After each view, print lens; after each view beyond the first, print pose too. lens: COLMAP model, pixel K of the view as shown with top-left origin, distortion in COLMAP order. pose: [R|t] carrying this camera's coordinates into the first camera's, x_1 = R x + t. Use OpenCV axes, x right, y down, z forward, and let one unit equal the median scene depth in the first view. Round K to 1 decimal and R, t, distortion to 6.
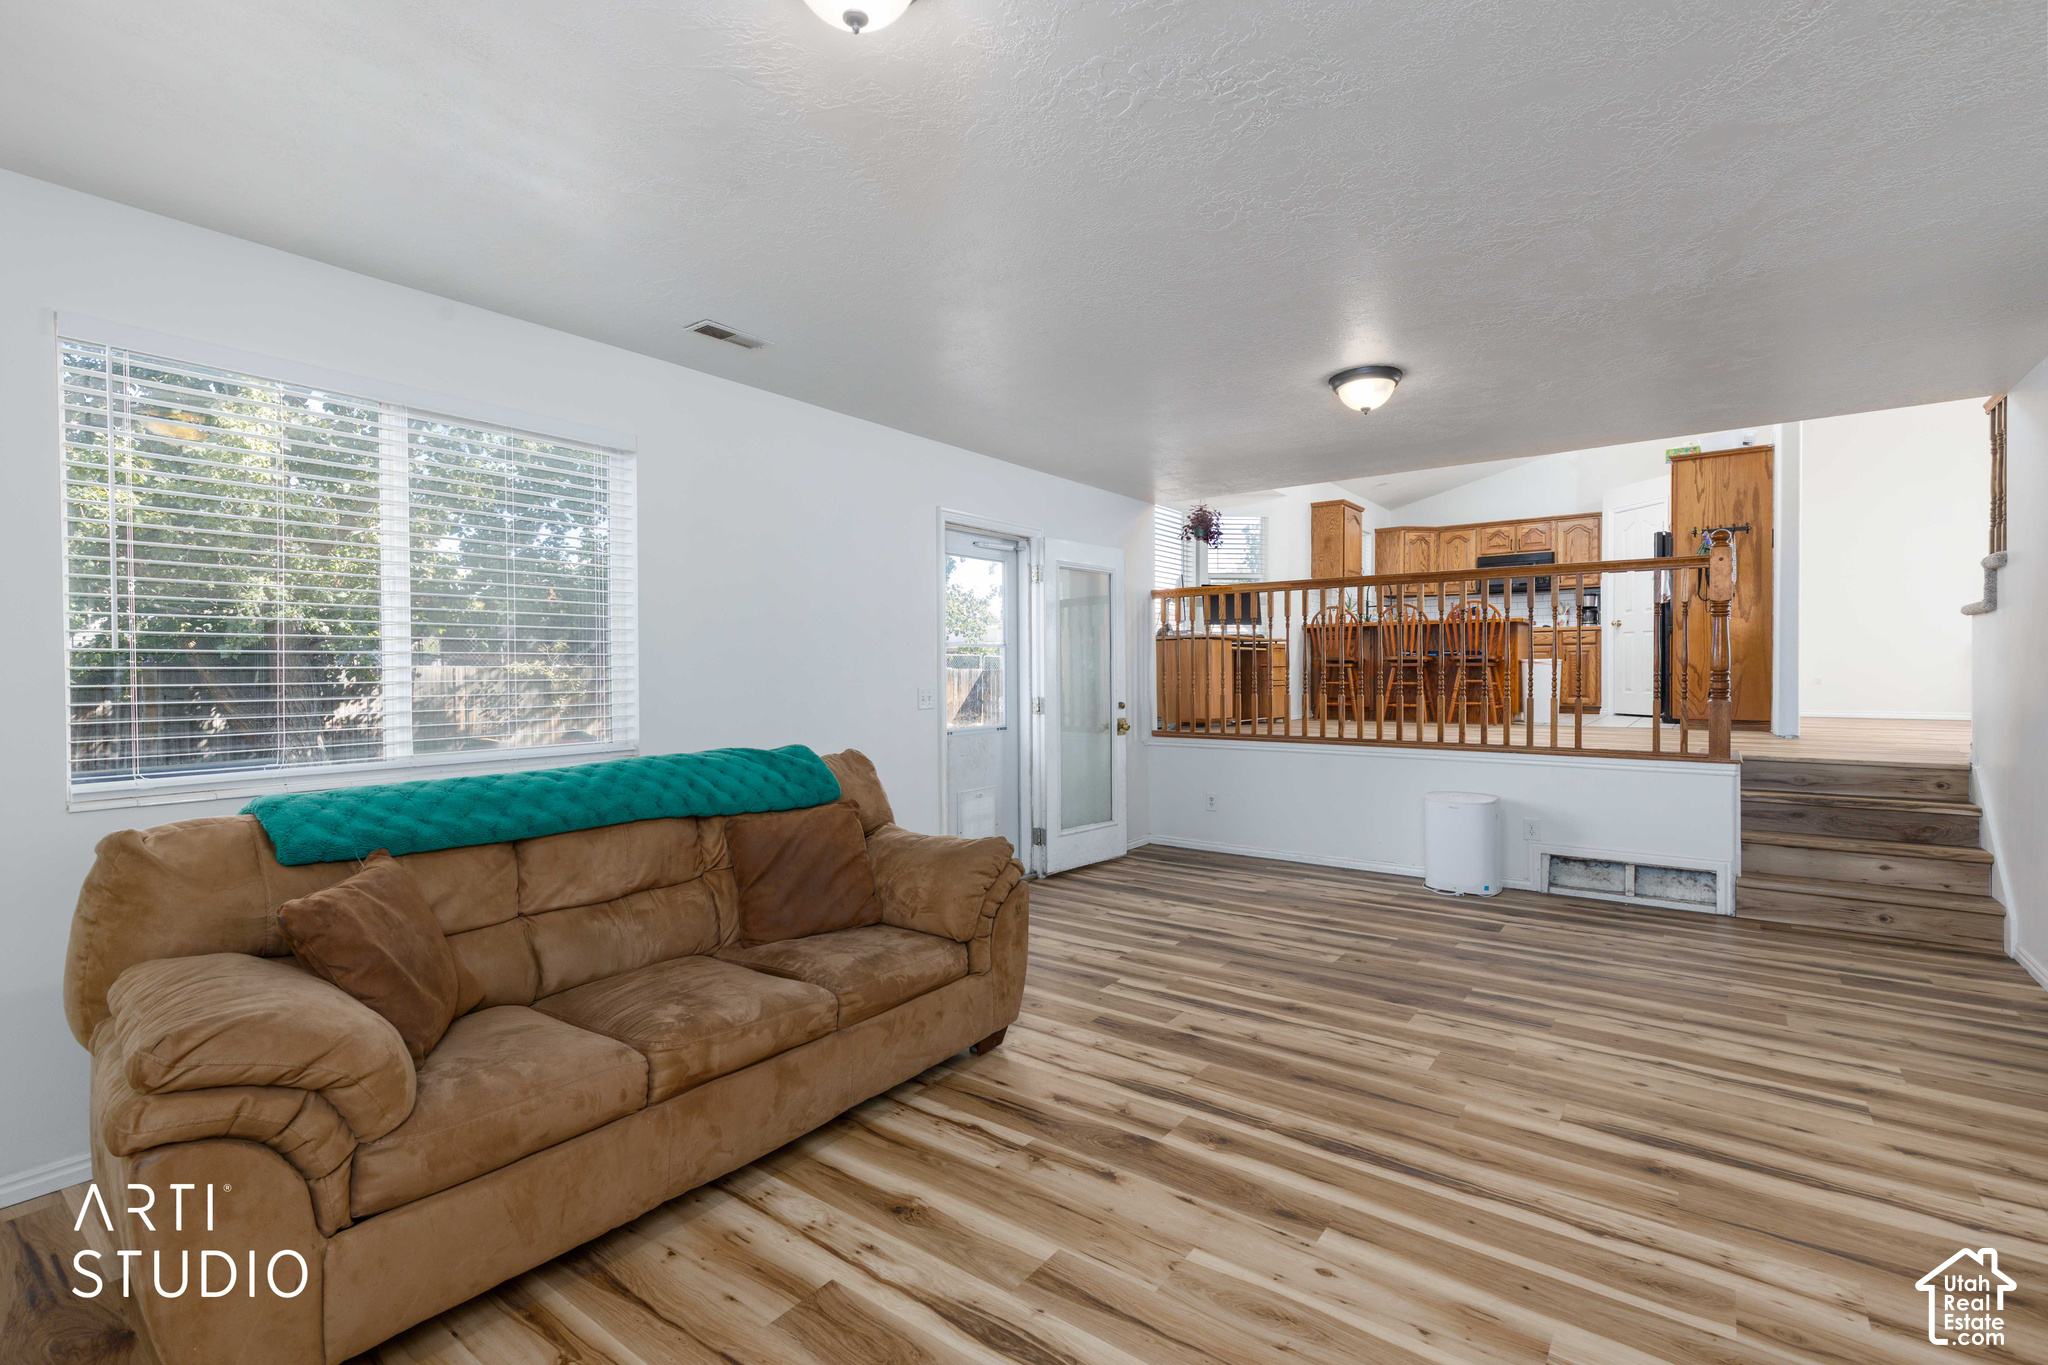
lens RADIAL K [[923.1, 0, 1014.6], [0, 923.1, 679.2], [0, 0, 1]] dist [0.001658, 0.000179]
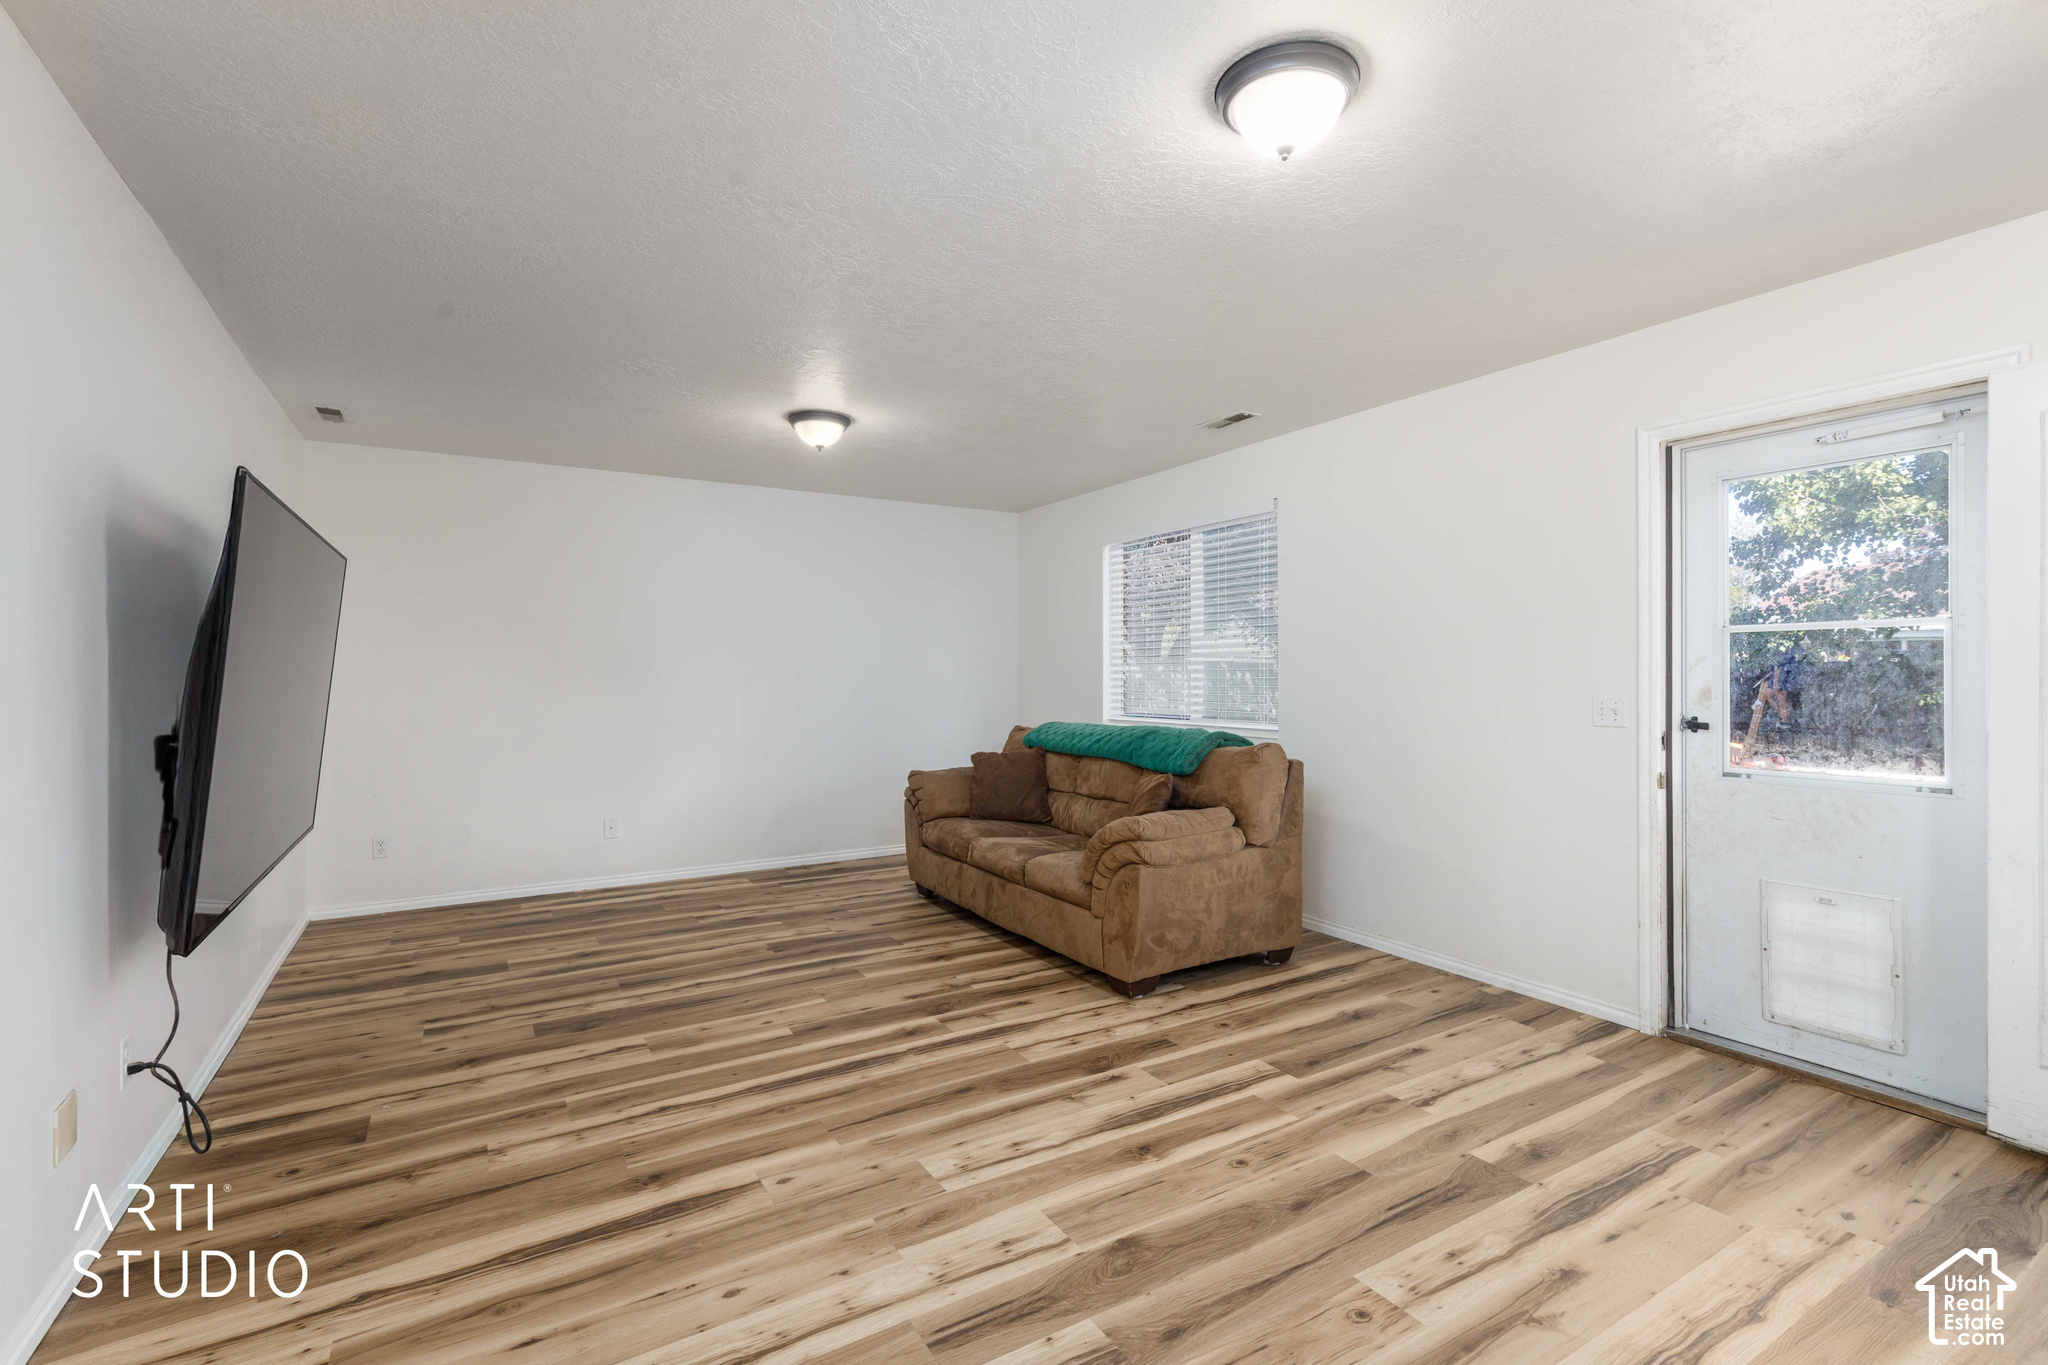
lens RADIAL K [[923.1, 0, 1018.3], [0, 923.1, 674.7], [0, 0, 1]] dist [0.001658, 0.000179]
pose [[-0.375265, 0.007268, -0.926889, 1.156248], [-0.005355, 0.999936, 0.010009, -0.018022], [0.926902, 0.008720, -0.375202, 1.367695]]
